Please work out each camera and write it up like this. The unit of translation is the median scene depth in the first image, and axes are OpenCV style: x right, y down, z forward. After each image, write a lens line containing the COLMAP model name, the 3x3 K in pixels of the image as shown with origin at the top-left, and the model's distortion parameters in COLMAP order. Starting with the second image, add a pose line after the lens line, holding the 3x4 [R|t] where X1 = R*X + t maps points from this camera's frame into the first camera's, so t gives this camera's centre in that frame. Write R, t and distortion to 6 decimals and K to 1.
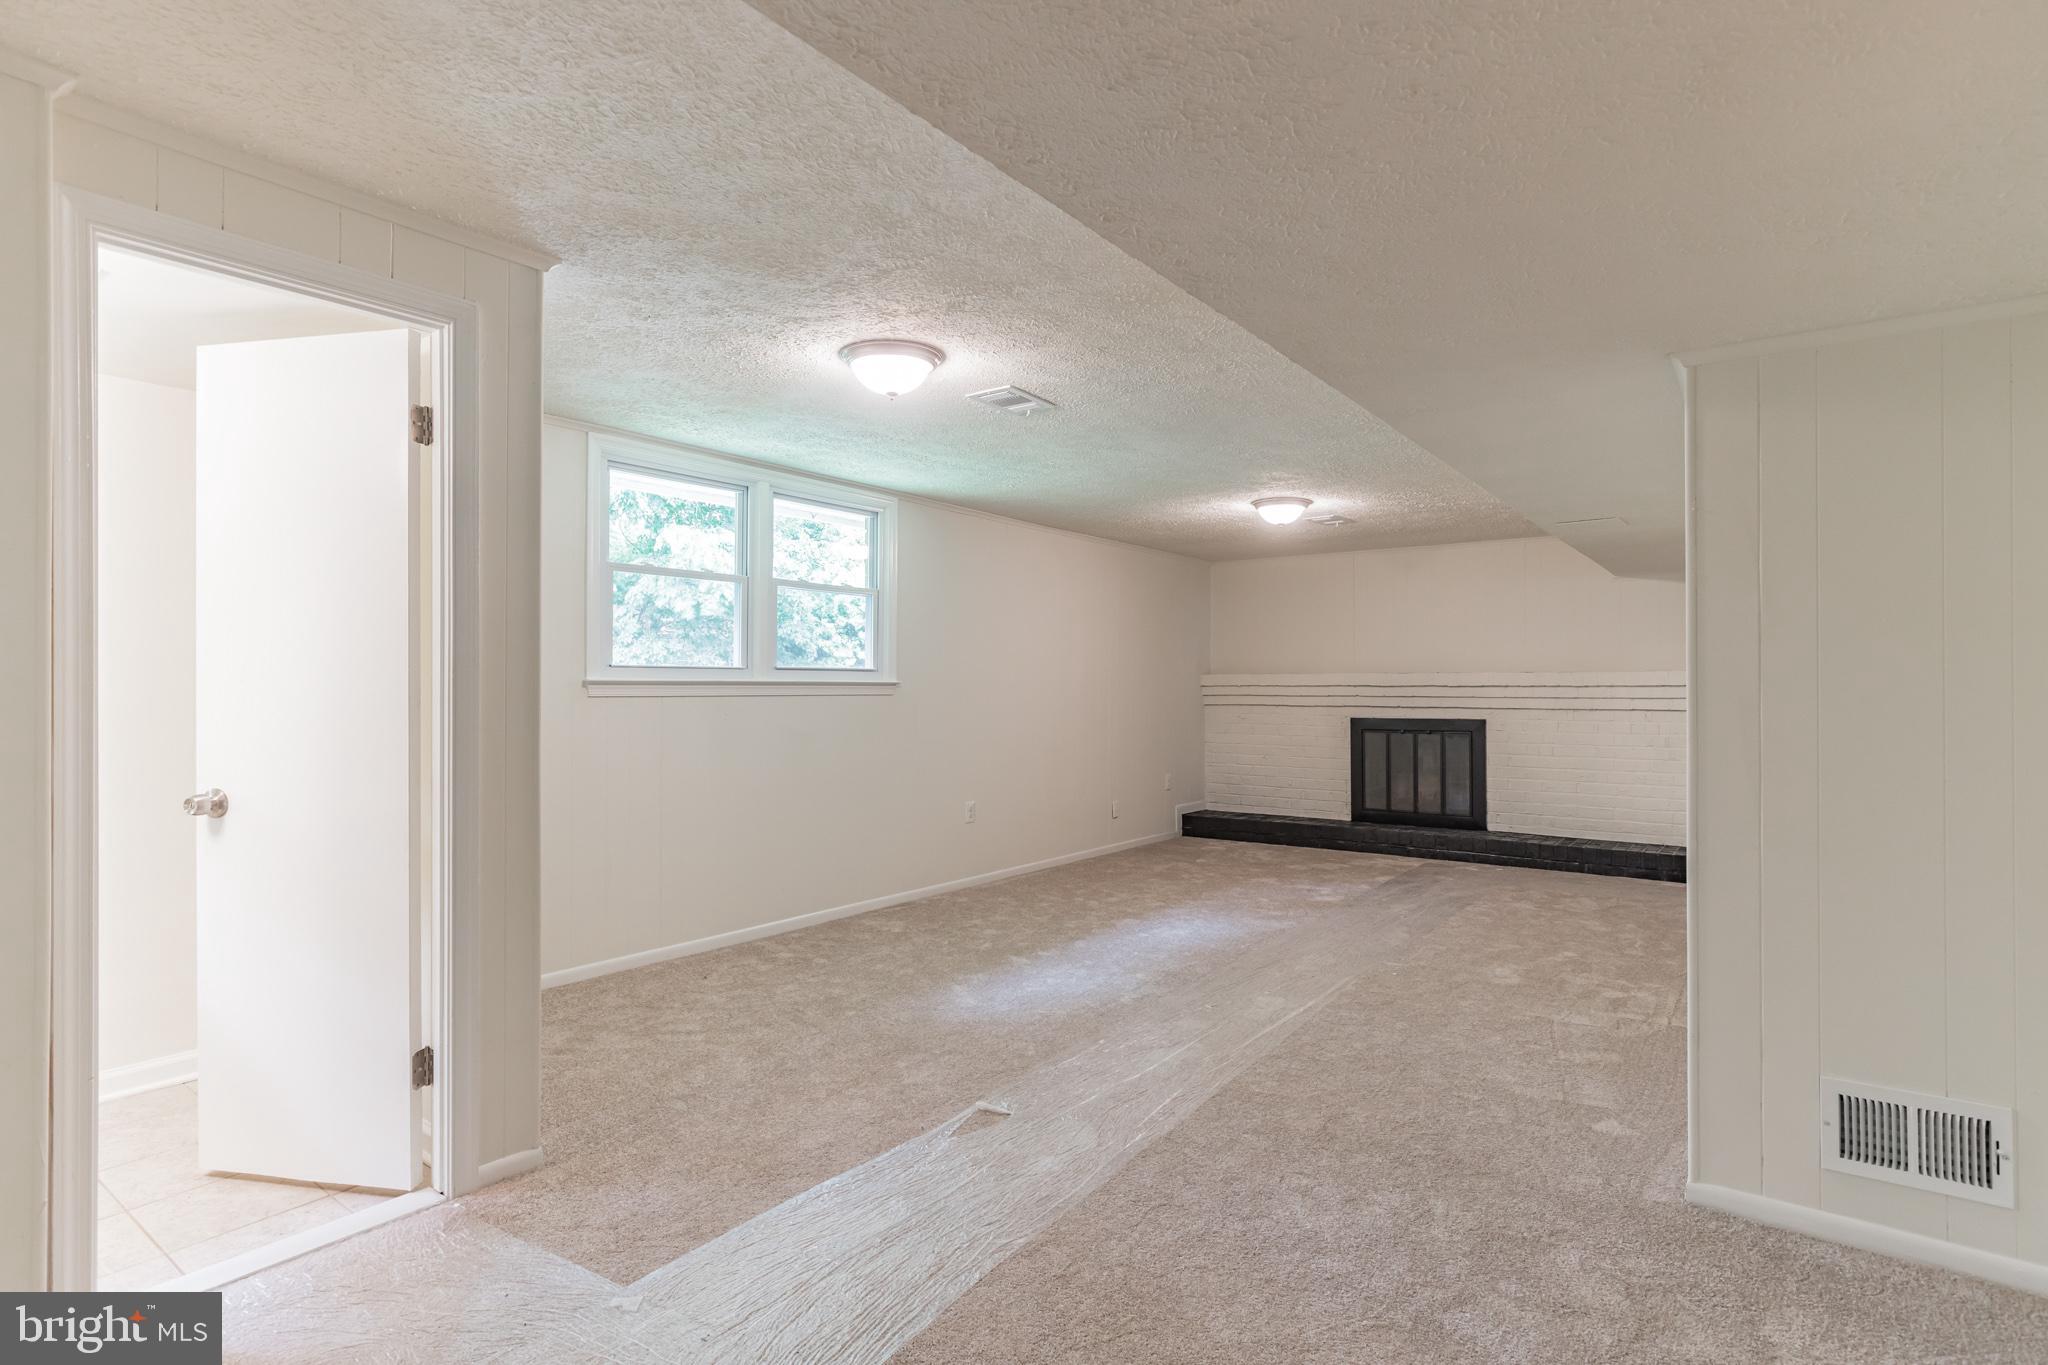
lens RADIAL K [[1012.1, 0, 1024.0], [0, 1012.1, 682.5], [0, 0, 1]] dist [0.000076, -0.000010]
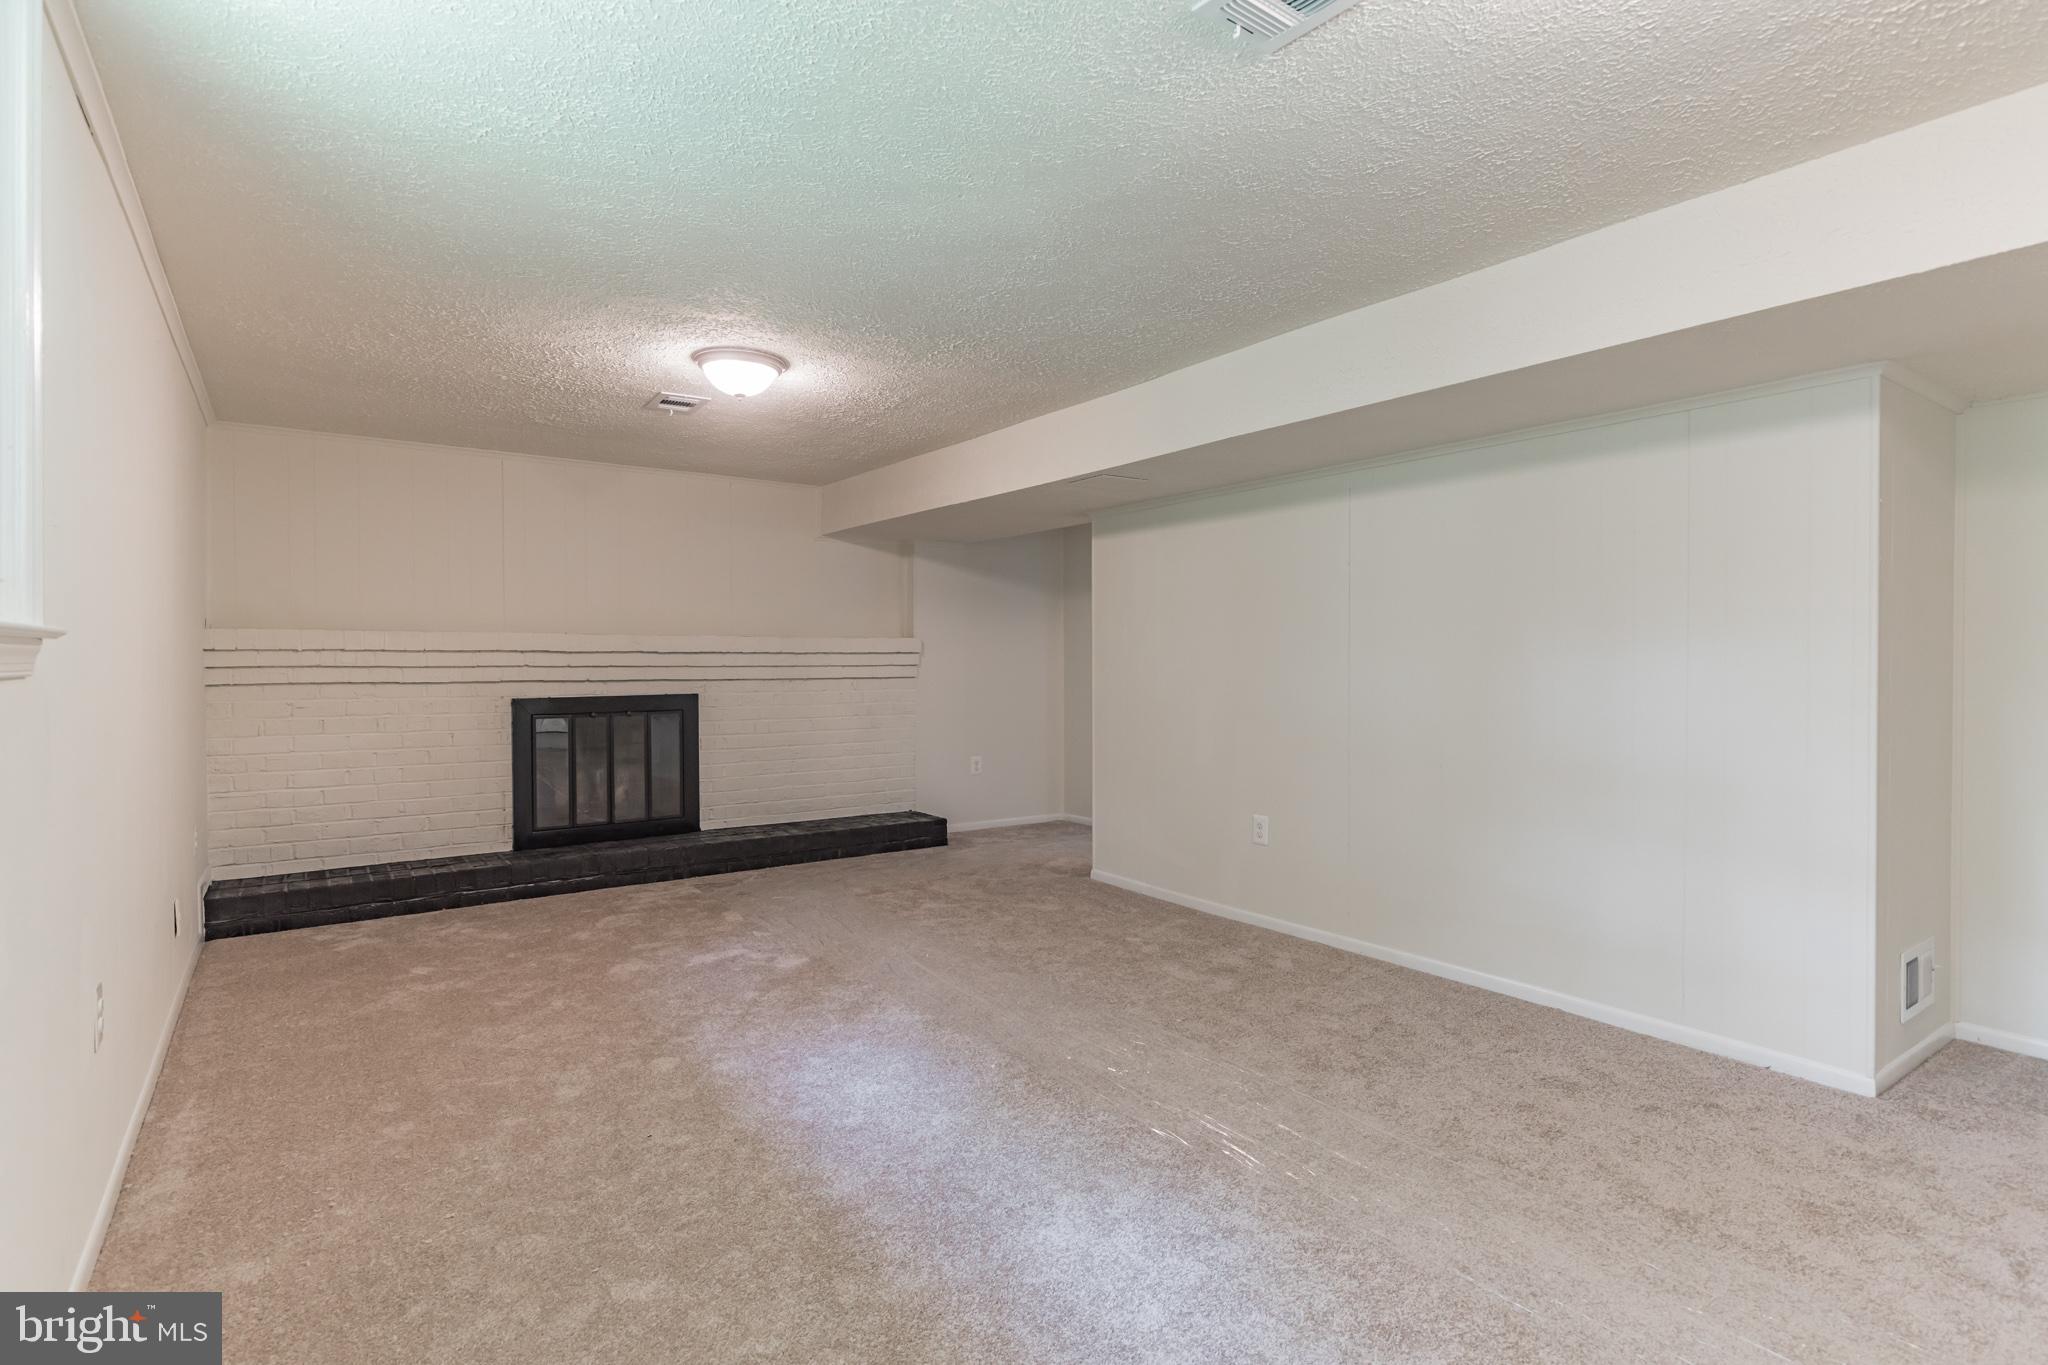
lens RADIAL K [[1029.6, 0, 1026.8], [0, 1029.6, 651.4], [0, 0, 1]] dist [0.000401, -0.000067]
pose [[0.295611, 0.003870, 0.955301, -0.241180], [-0.007783, 0.999968, -0.001643, 0.002280], [-0.955277, -0.006950, 0.295631, 0.494599]]
